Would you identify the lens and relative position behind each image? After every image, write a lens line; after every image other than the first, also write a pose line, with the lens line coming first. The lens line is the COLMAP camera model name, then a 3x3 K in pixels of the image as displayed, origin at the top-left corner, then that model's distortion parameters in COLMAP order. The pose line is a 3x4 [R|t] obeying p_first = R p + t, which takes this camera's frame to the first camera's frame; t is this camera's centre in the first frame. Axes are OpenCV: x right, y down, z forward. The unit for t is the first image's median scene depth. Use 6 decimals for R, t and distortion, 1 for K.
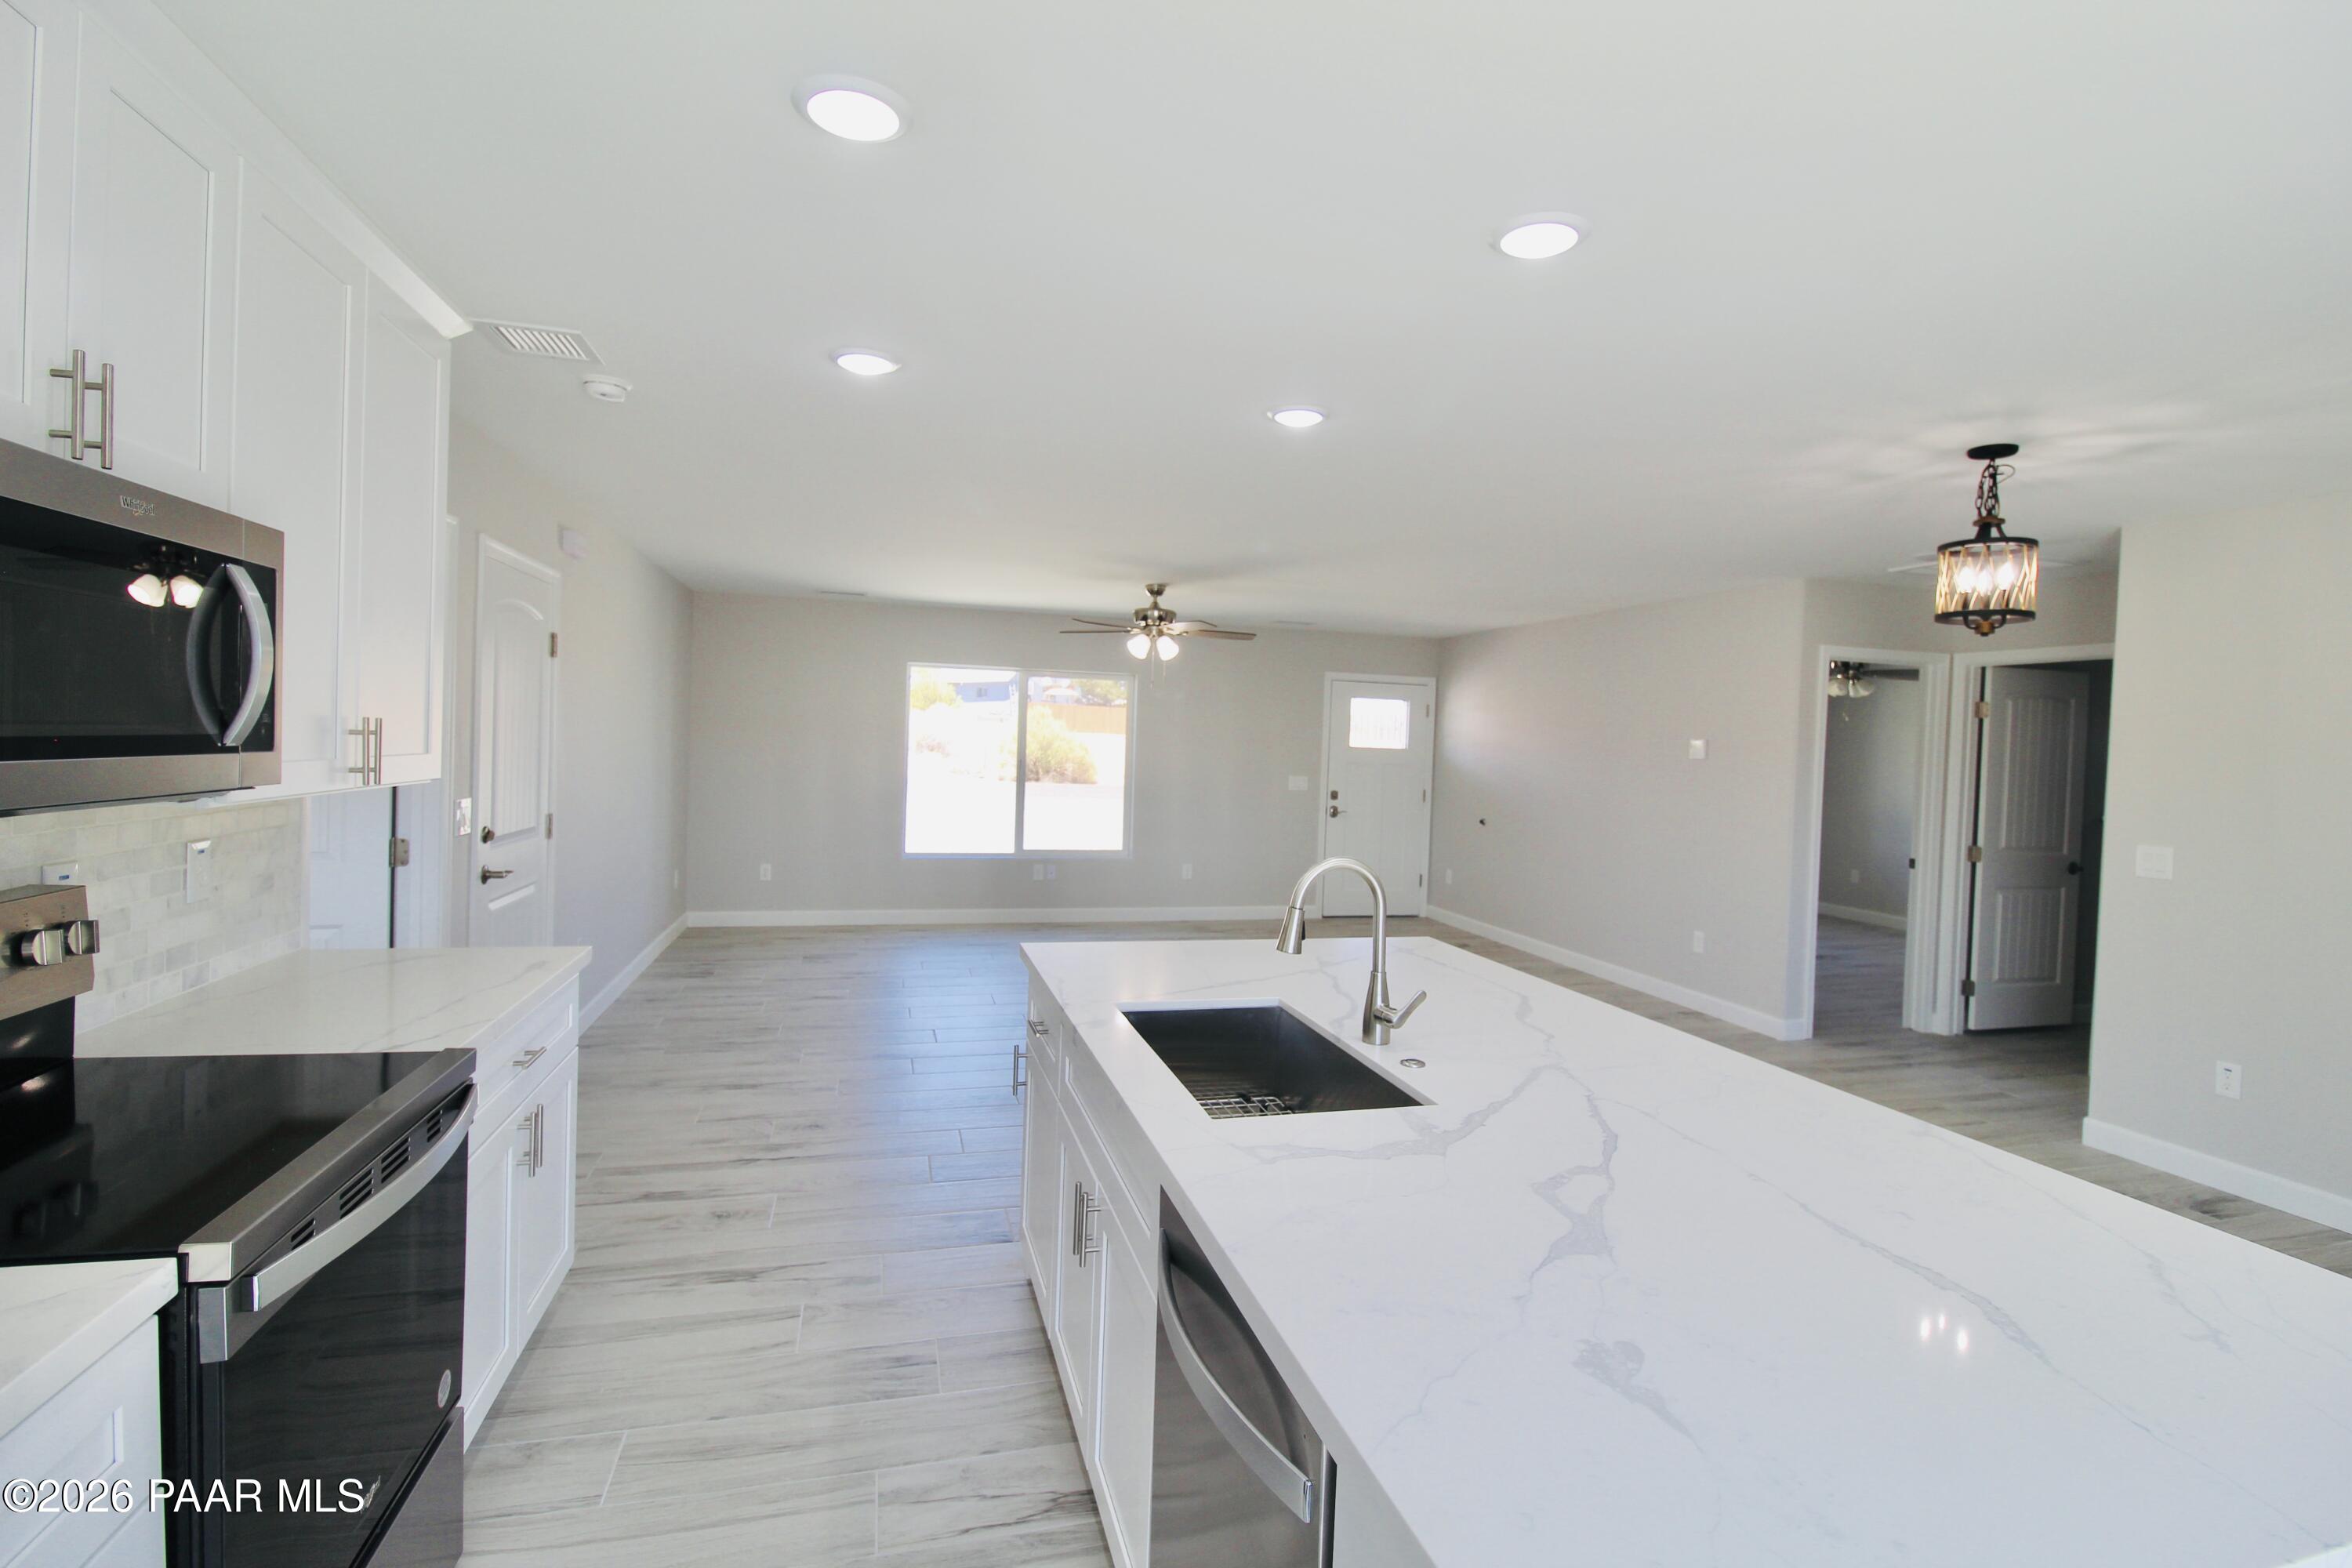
lens RADIAL K [[1089.0, 0, 1186.4], [0, 1089.0, 783.5], [0, 0, 1]] dist [-0.005759, -0.009675]
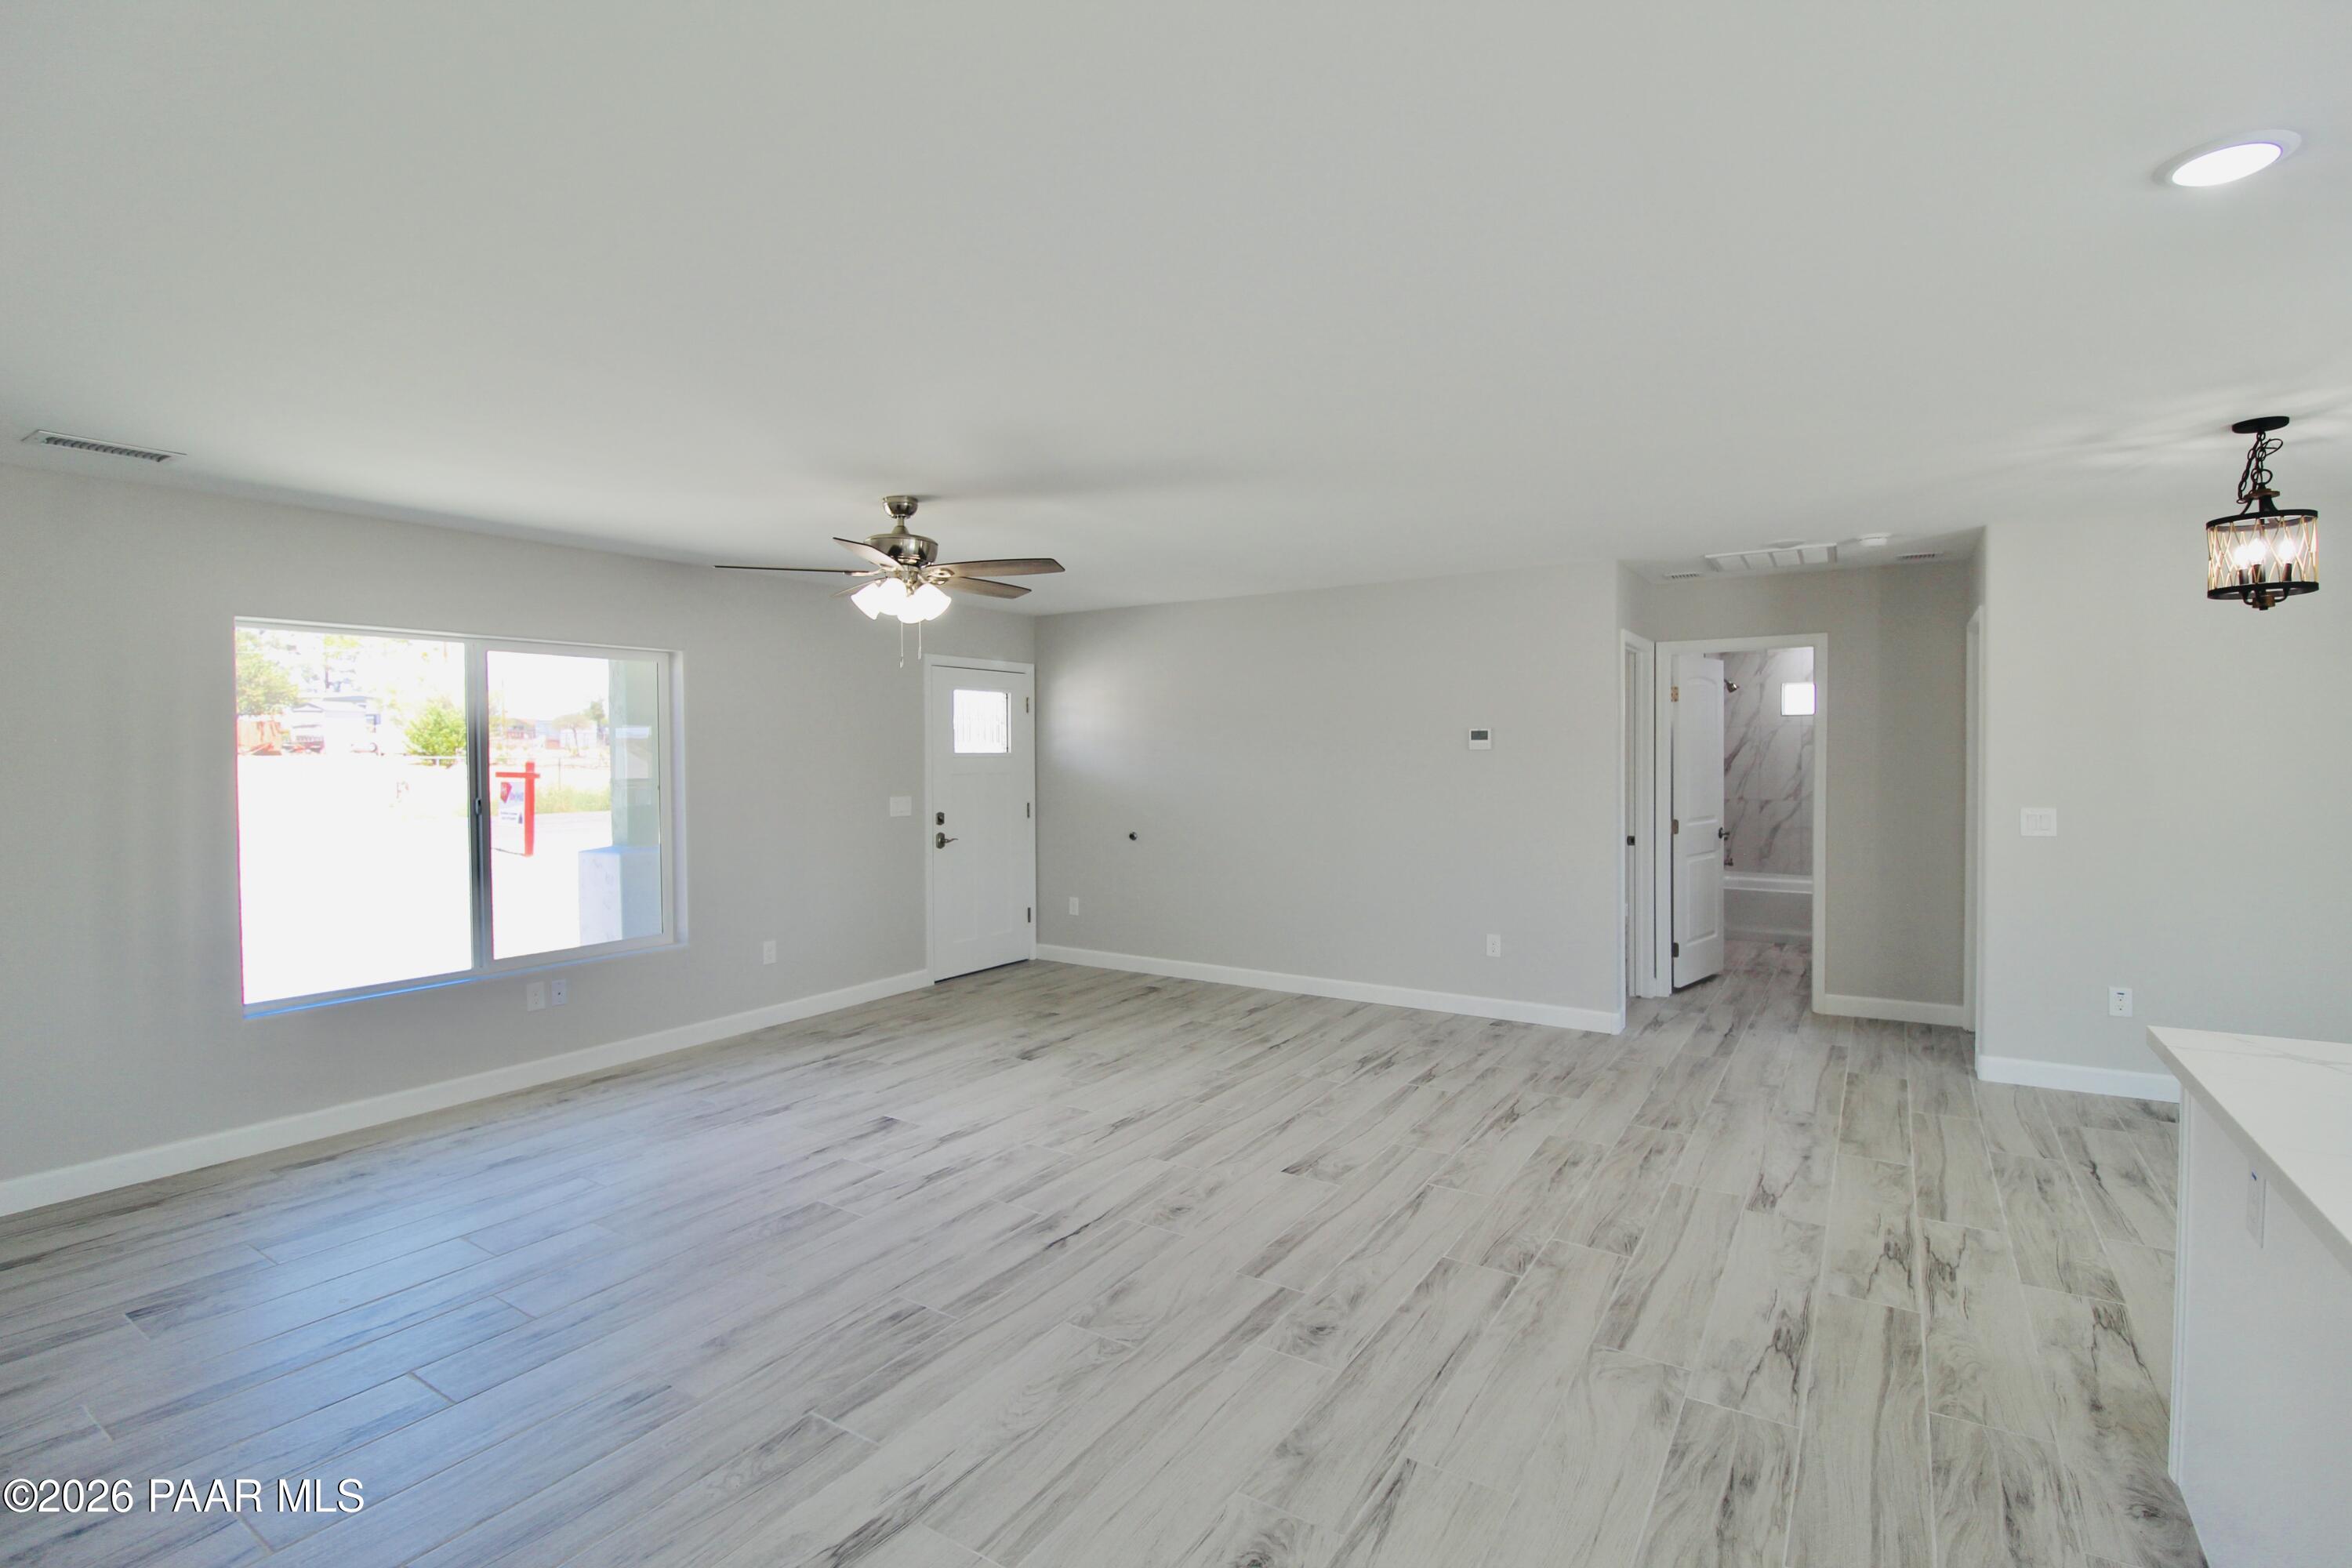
lens RADIAL K [[1089.0, 0, 1185.1], [0, 1089.0, 770.5], [0, 0, 1]] dist [-0.005759, -0.009675]
pose [[0.749383, -0.052635, 0.660041, -0.317433], [0.059494, 0.998156, 0.012051, -0.029036], [-0.659458, 0.030238, 0.751133, 0.446264]]
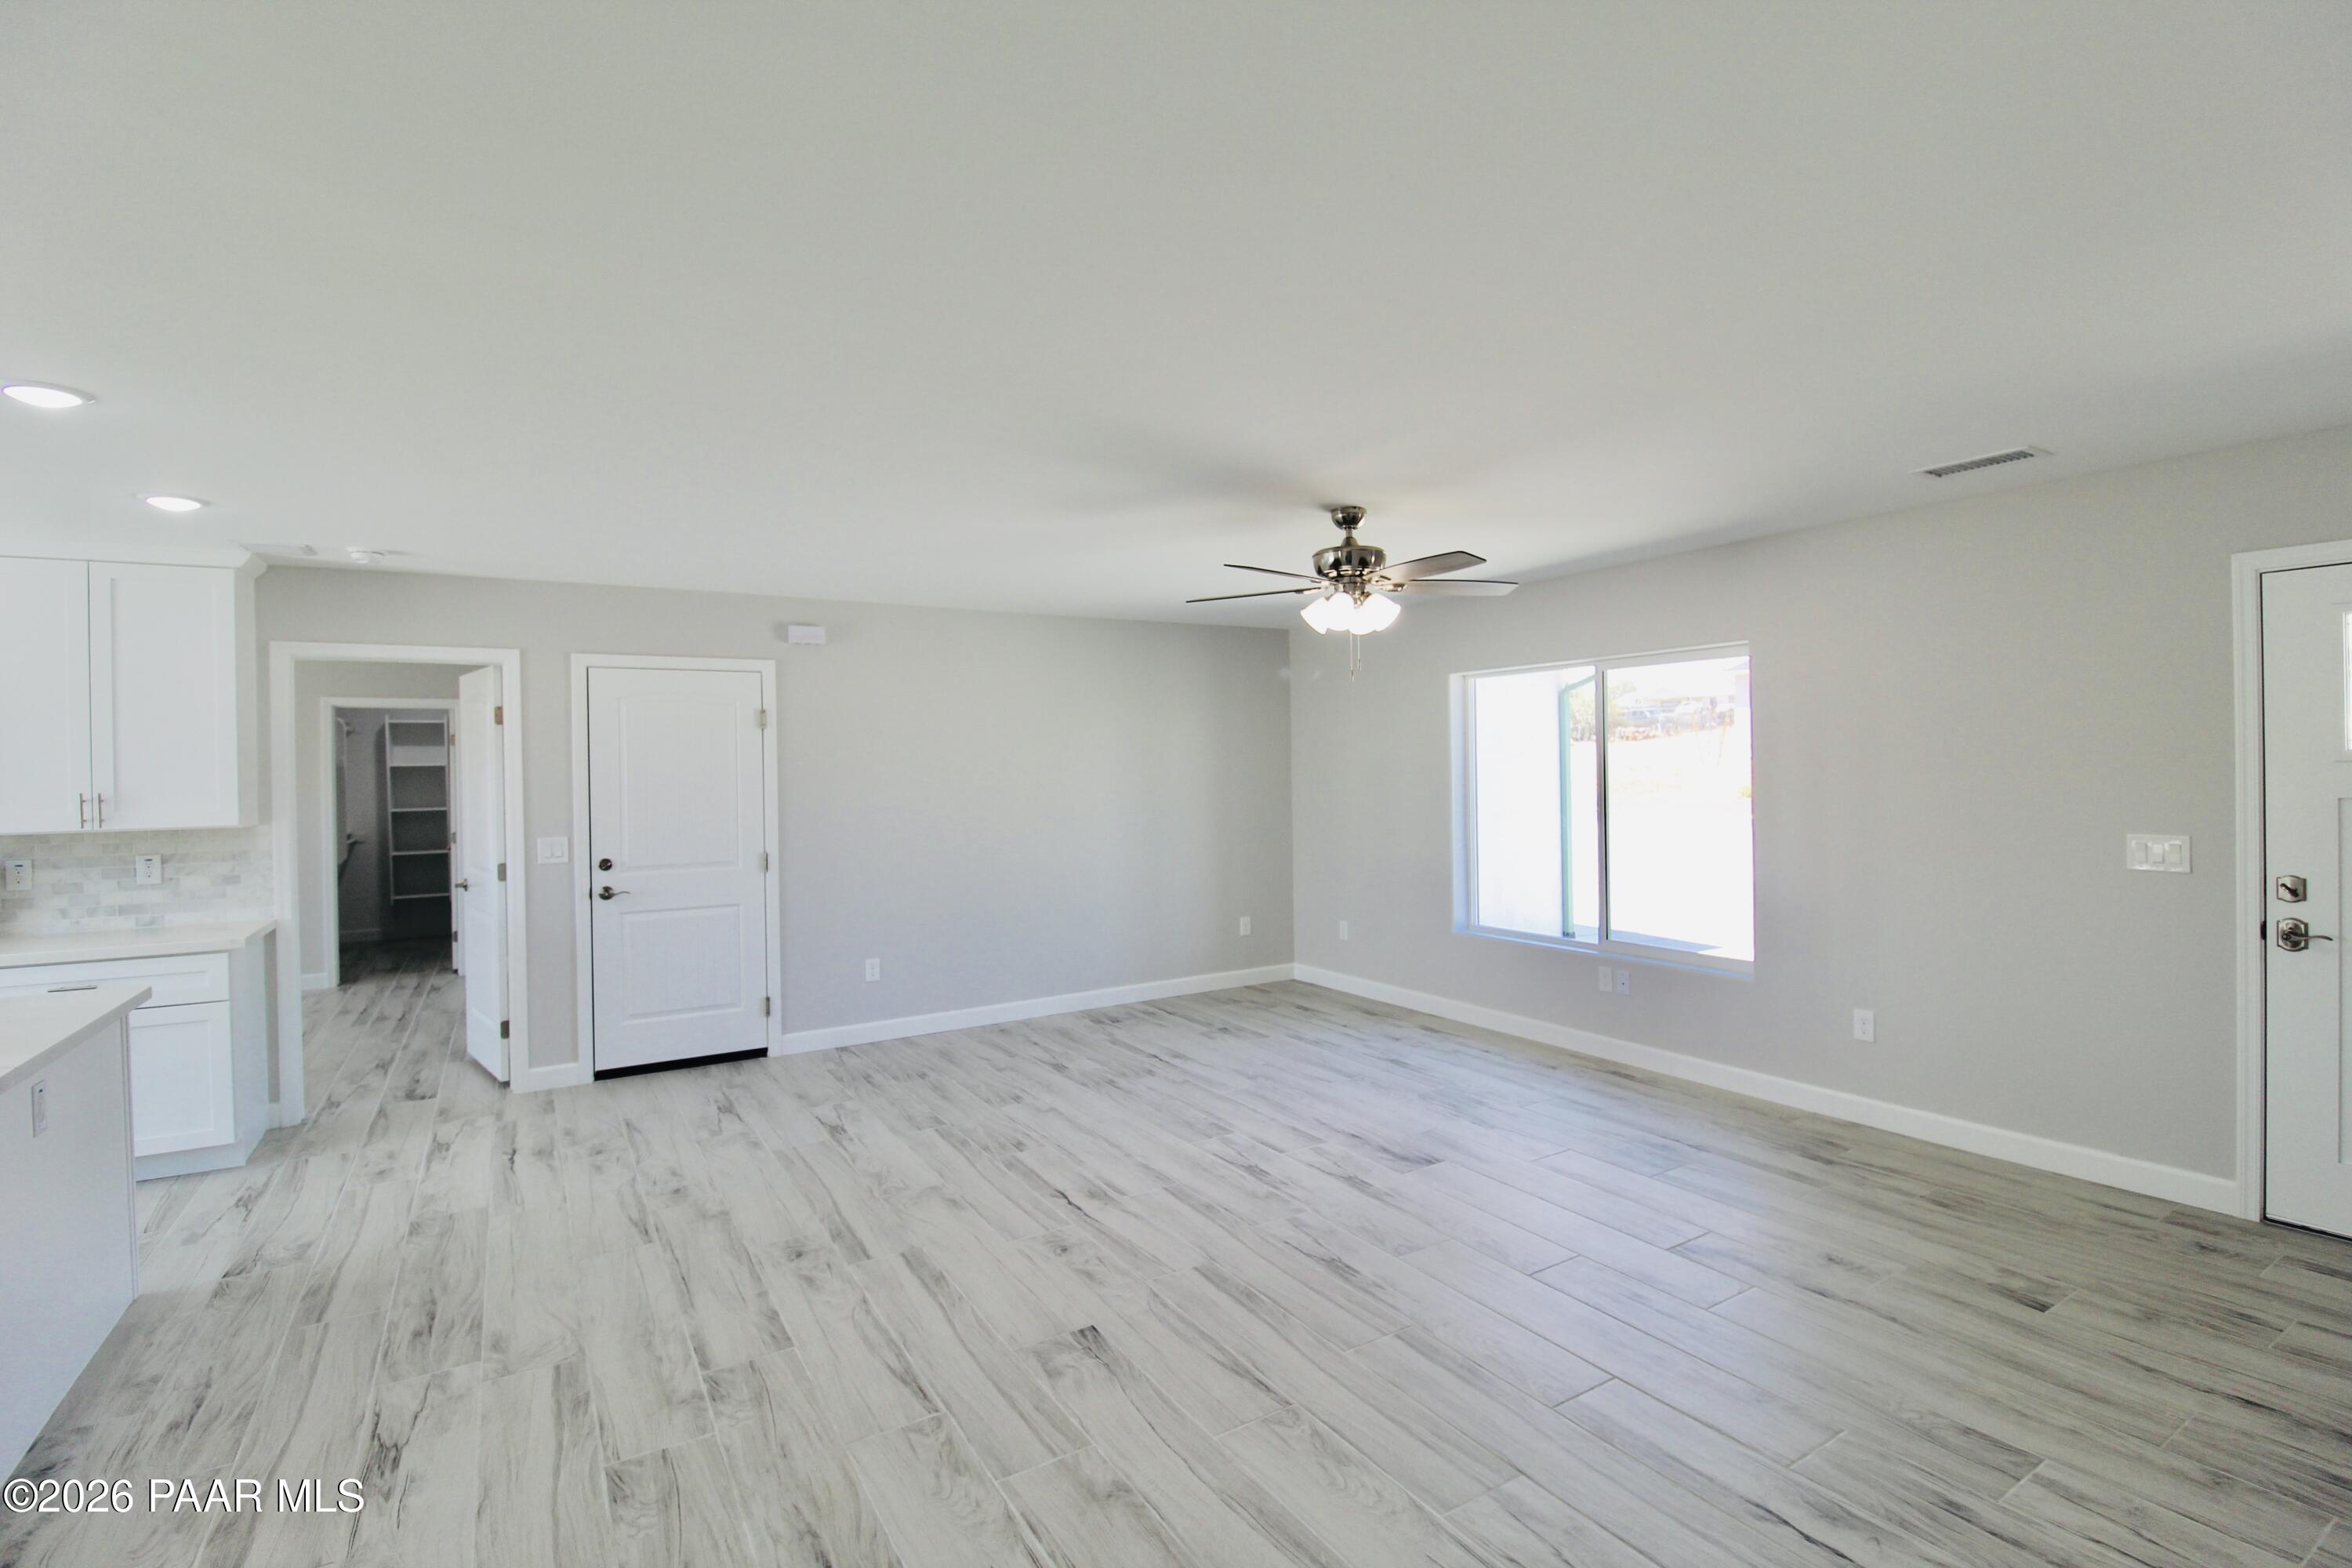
lens RADIAL K [[1089.0, 0, 1183.6], [0, 1089.0, 769.5], [0, 0, 1]] dist [-0.005759, -0.009675]
pose [[0.271003, -0.035084, -0.961939, 0.517974], [-0.009336, 0.999193, -0.039073, -0.015858], [0.962533, 0.019570, 0.270456, 0.758561]]
